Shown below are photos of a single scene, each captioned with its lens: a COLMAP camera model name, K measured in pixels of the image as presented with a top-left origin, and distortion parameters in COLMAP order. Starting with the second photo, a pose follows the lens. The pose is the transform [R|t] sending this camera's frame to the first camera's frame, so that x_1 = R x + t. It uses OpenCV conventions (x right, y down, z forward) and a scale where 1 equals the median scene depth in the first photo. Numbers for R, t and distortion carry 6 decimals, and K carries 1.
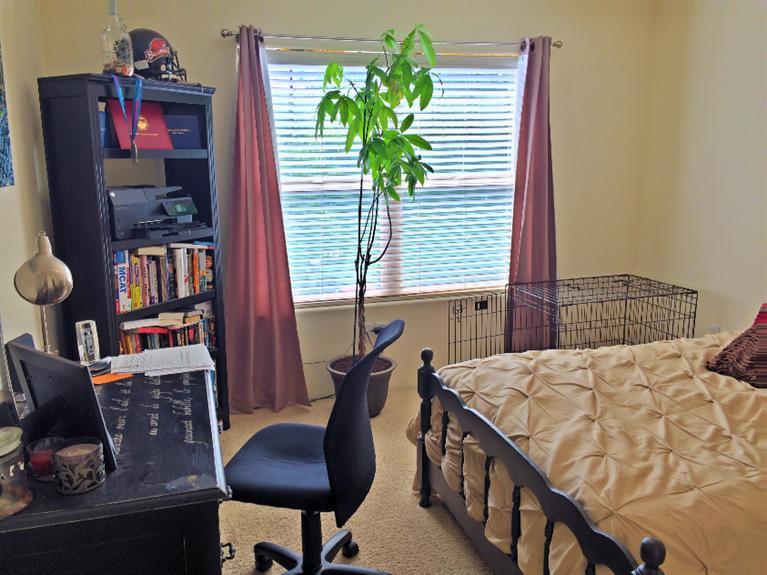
lens RADIAL K [[658.4, 0, 383.5], [0, 658.4, 287.5], [0, 0, 1]] dist [0.083093, -0.104641]
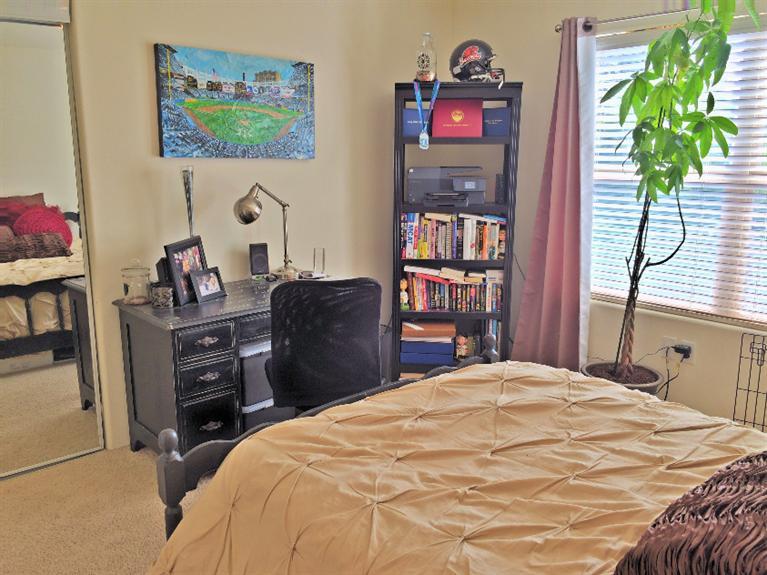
lens RADIAL K [[658.4, 0, 383.5], [0, 658.4, 287.5], [0, 0, 1]] dist [0.083093, -0.104641]
pose [[0.425370, 0.197496, -0.883208, 0.706600], [-0.190021, 0.973635, 0.126199, -0.058404], [0.884846, 0.114147, 0.451684, 0.323291]]
